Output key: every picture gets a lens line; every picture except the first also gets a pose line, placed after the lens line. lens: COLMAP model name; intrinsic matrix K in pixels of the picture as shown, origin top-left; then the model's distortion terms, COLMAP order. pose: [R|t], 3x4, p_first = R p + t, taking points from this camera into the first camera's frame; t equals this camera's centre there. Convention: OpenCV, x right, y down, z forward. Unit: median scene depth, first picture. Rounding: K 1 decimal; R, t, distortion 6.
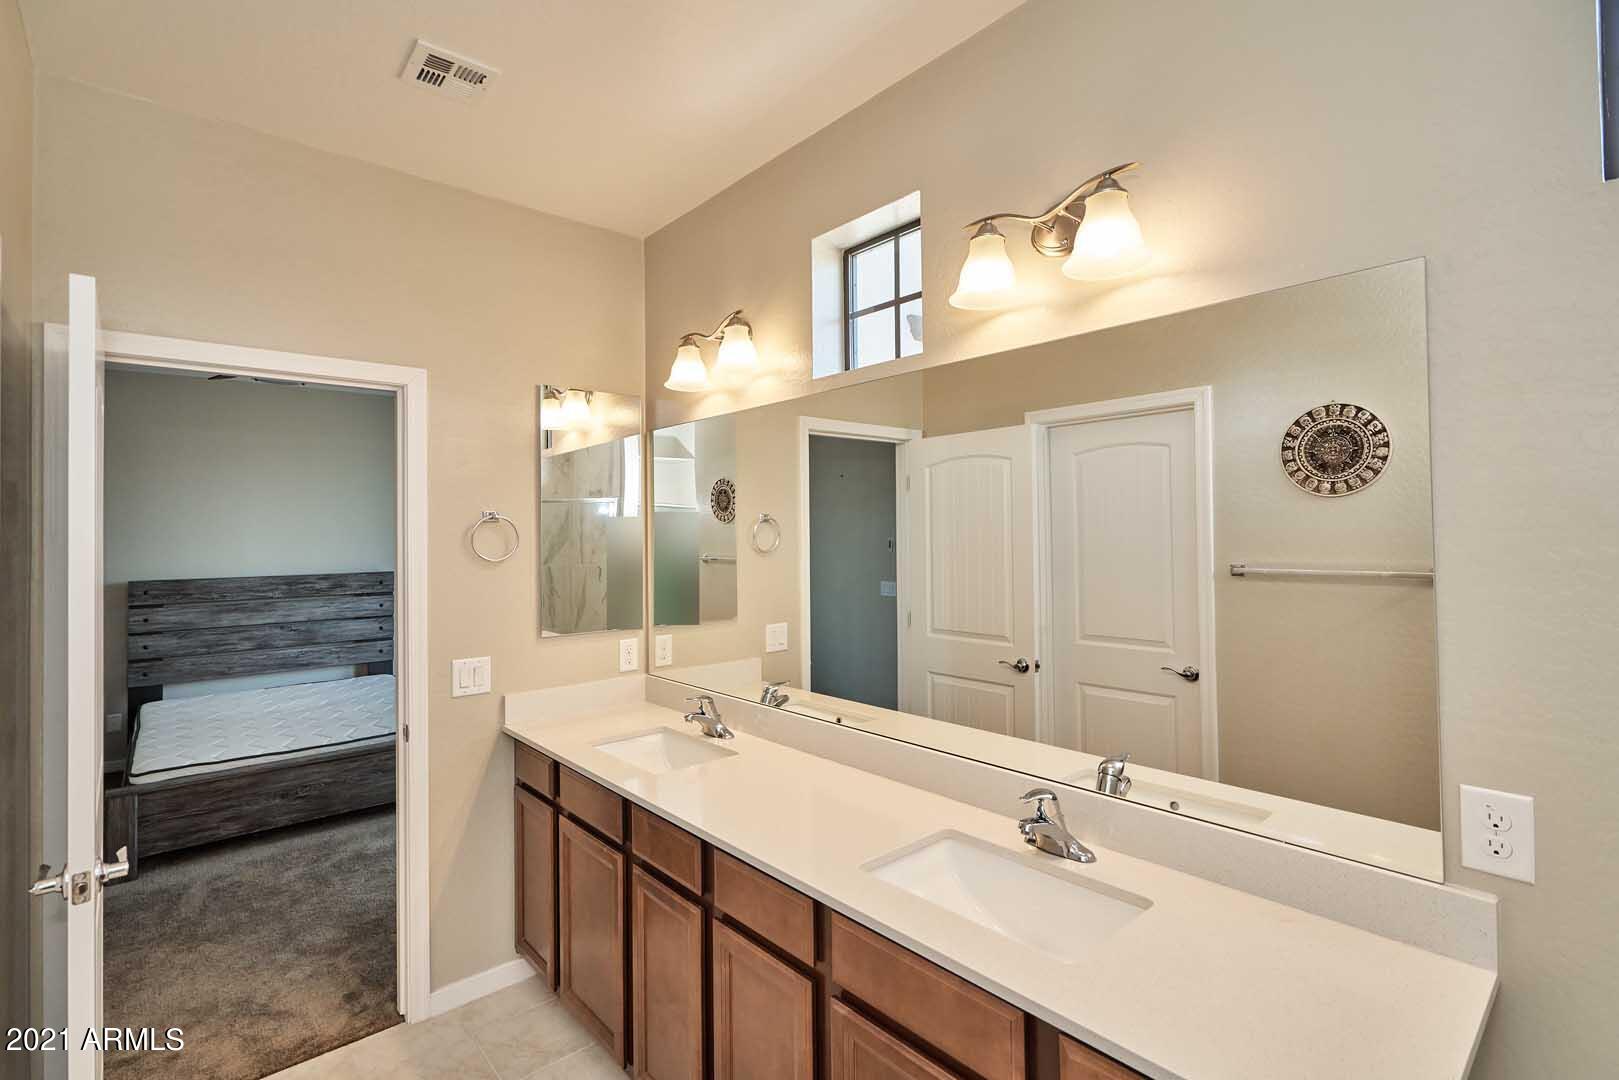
lens RADIAL K [[747.5, 0, 806.9], [0, 747.5, 532.0], [0, 0, 1]] dist [-0.001352, -0.000026]
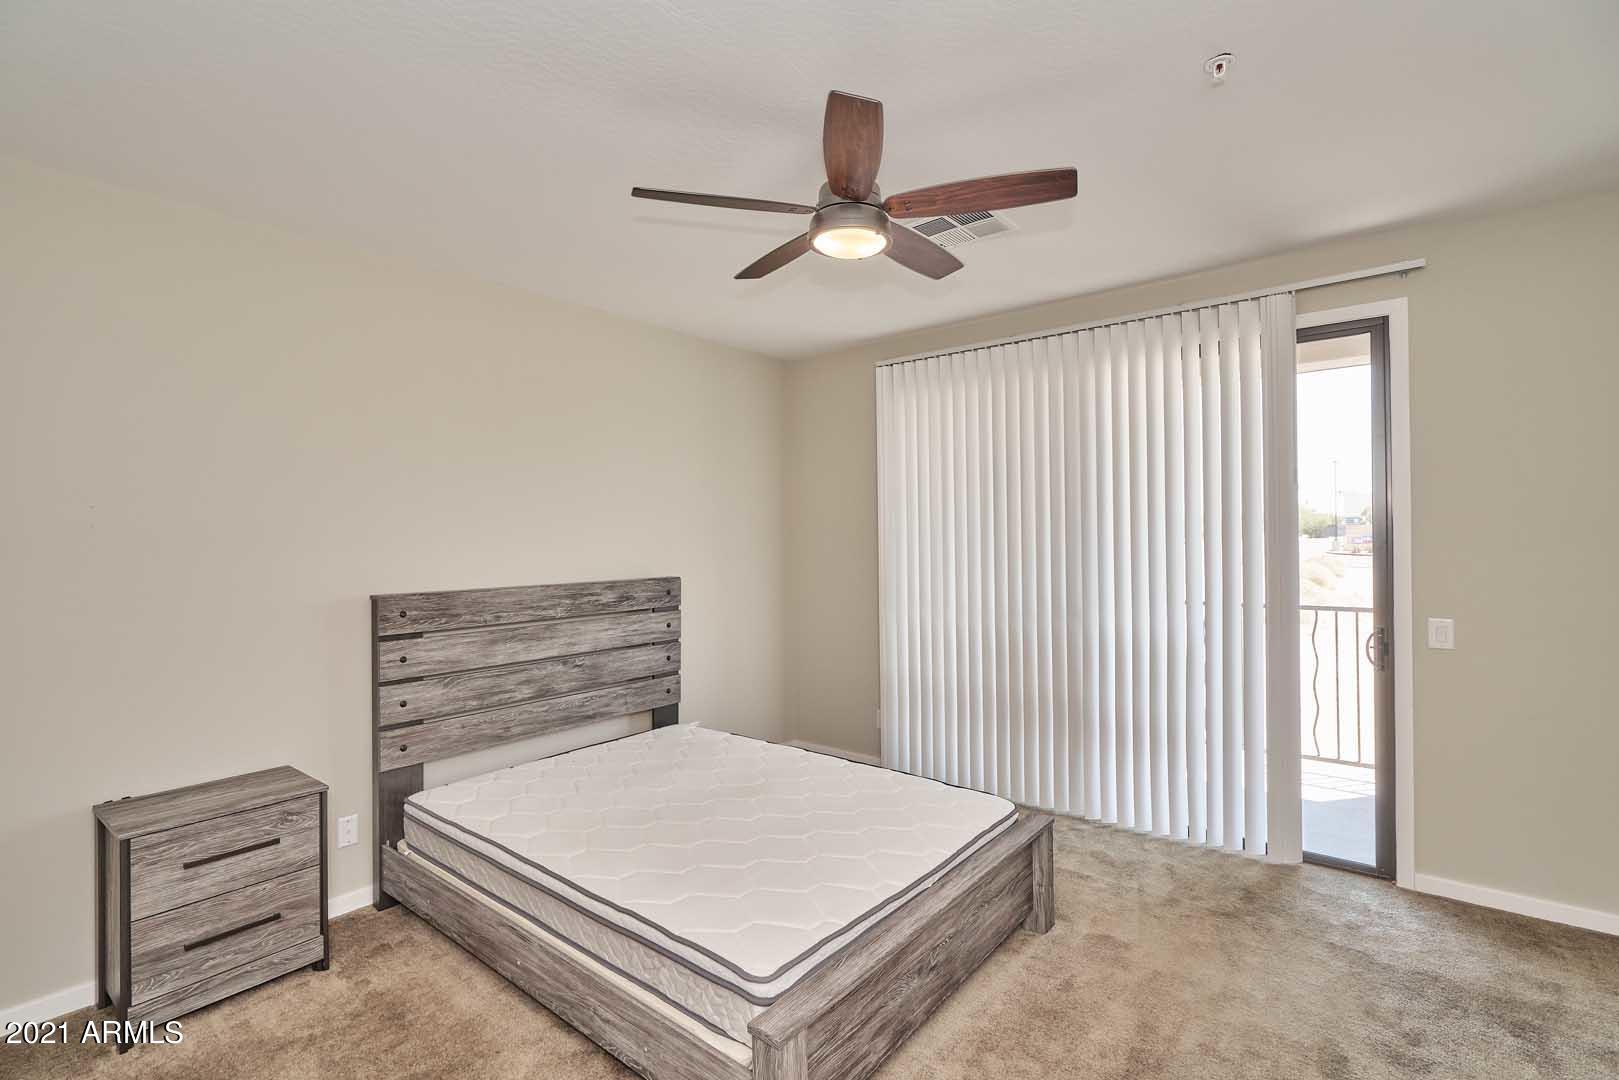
lens RADIAL K [[747.5, 0, 811.5], [0, 747.5, 542.0], [0, 0, 1]] dist [-0.001352, -0.000026]
pose [[0.986043, -0.002044, 0.166480, -0.601697], [0.001071, 0.999982, 0.005935, 0.017875], [-0.166489, -0.005674, 0.986027, 0.316104]]
